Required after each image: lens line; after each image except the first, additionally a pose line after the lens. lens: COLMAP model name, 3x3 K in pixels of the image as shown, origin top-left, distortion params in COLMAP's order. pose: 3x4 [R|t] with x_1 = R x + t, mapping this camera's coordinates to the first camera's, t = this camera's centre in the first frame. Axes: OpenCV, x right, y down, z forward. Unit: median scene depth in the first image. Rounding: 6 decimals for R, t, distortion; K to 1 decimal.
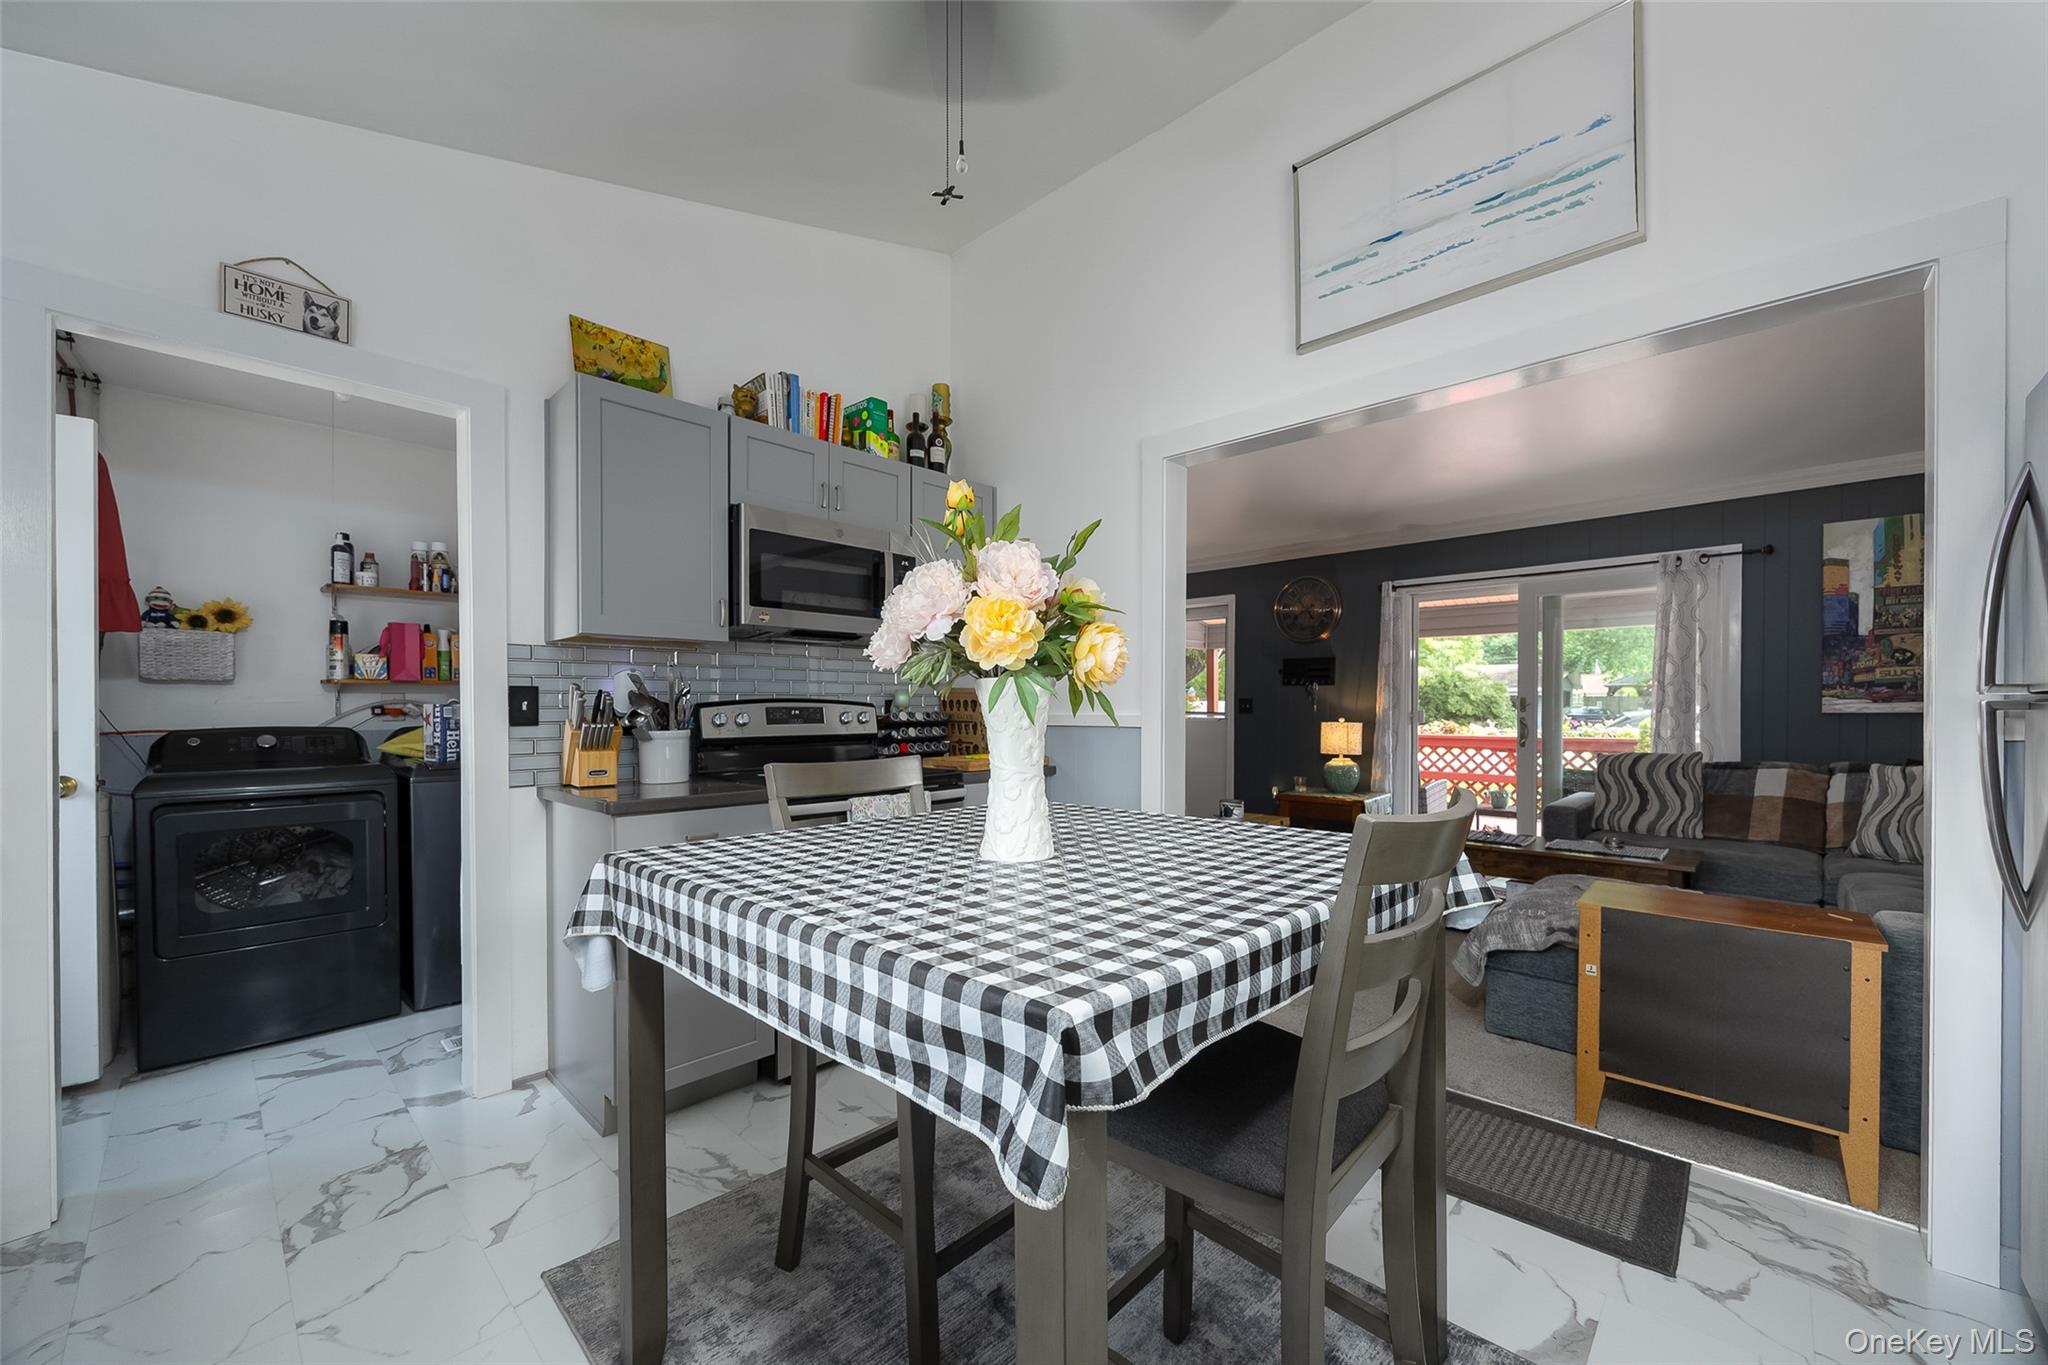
lens RADIAL K [[797.5, 0, 1038.3], [0, 797.5, 720.8], [0, 0, 1]] dist [-0.000467, -0.000152]
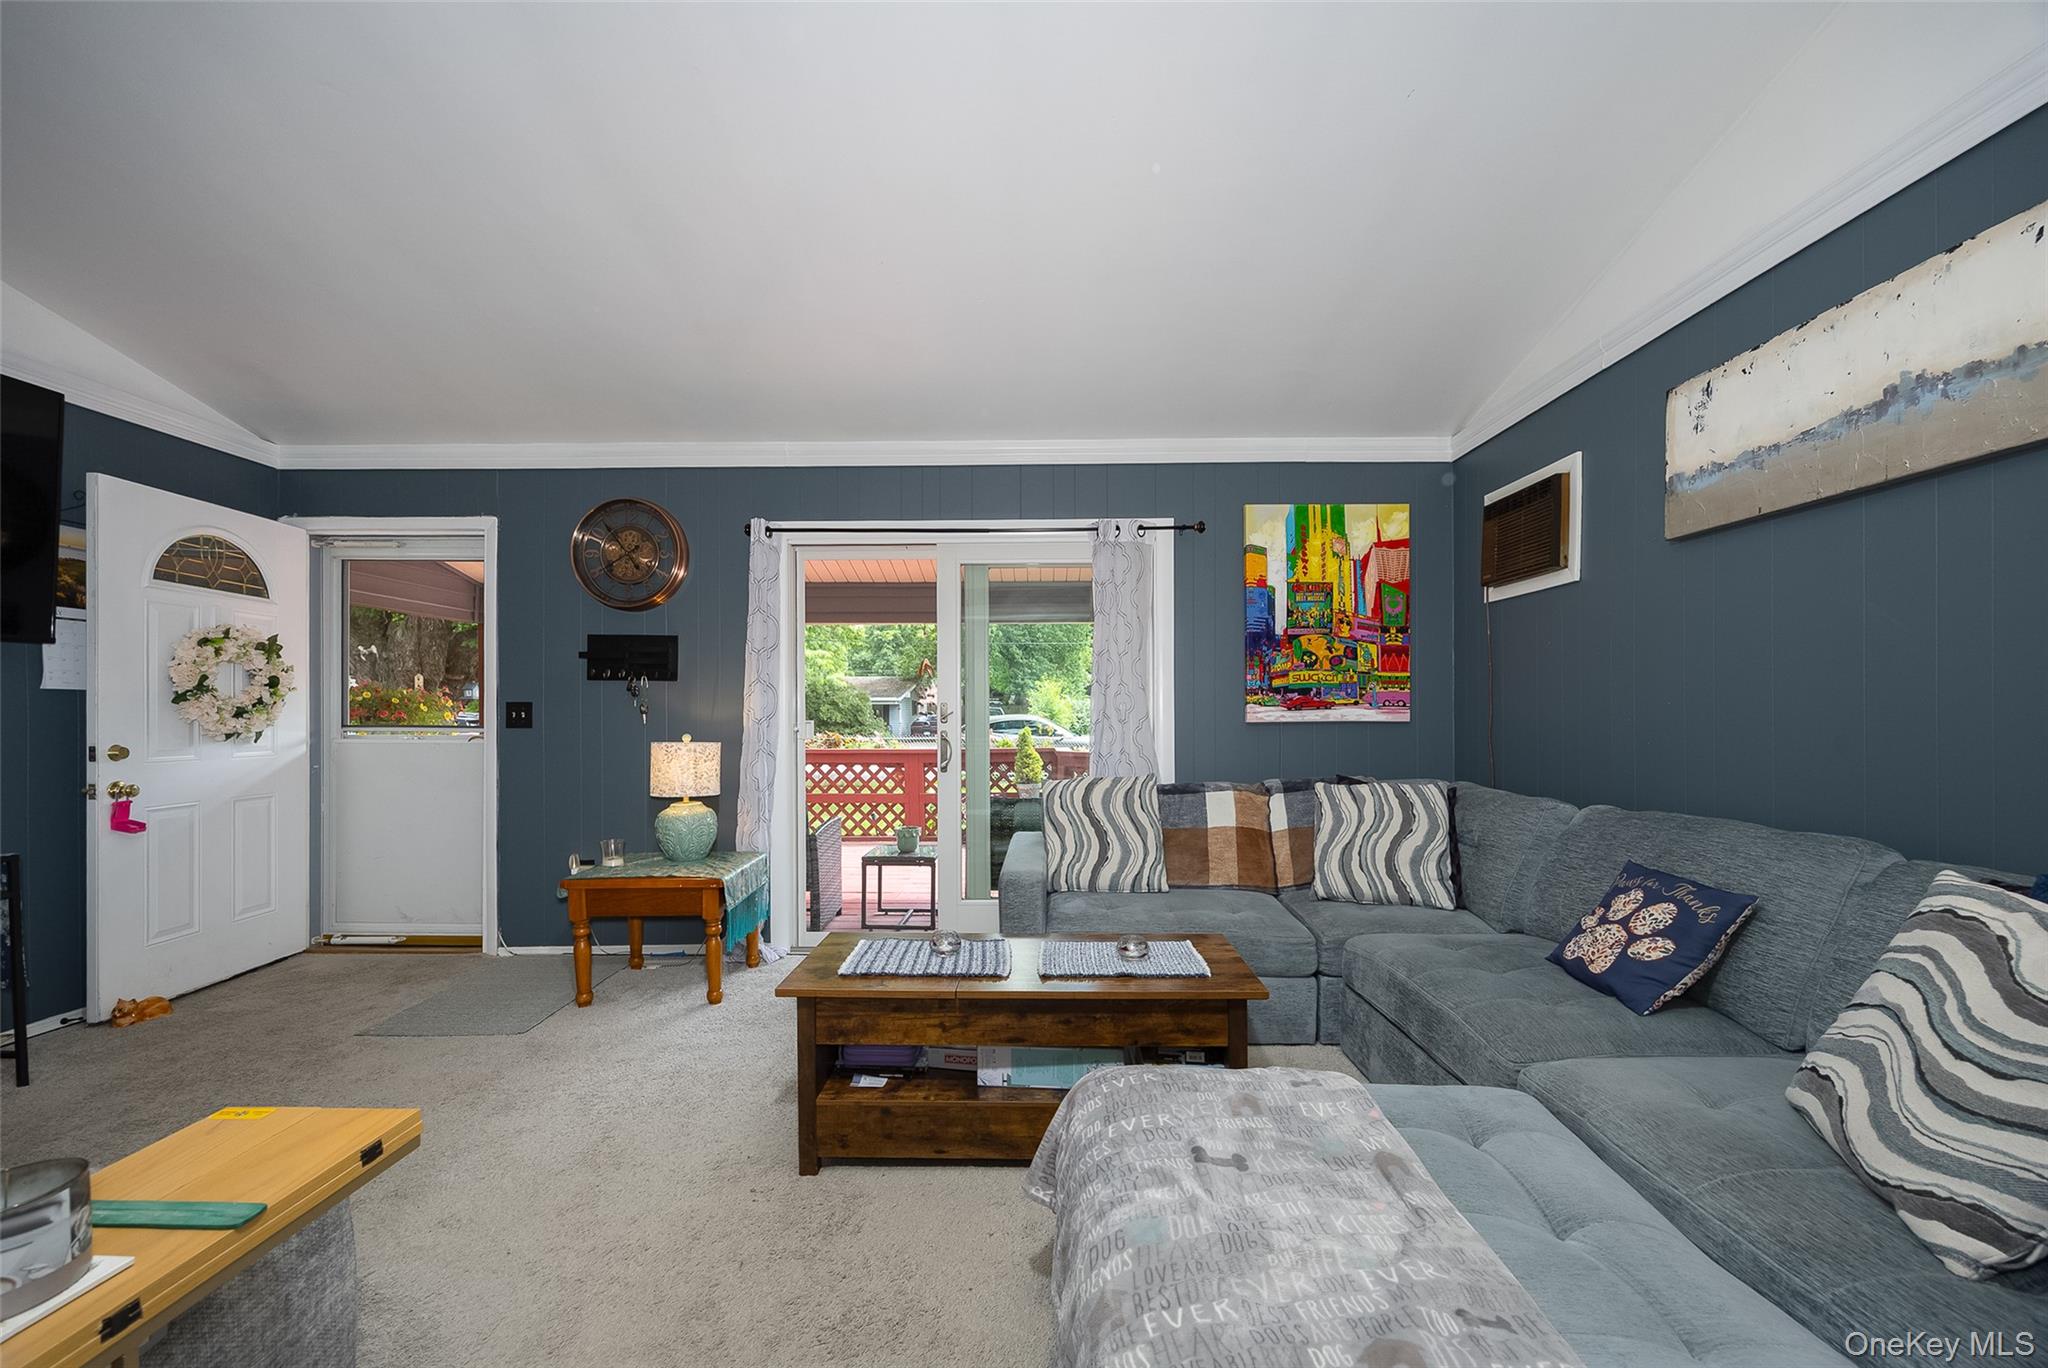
lens RADIAL K [[797.5, 0, 1033.9], [0, 797.5, 719.7], [0, 0, 1]] dist [-0.000467, -0.000152]
pose [[0.738535, -0.005353, 0.674194, 0.232252], [0.013261, 0.999890, -0.006588, -0.010221], [-0.674085, 0.013806, 0.738525, 0.523767]]
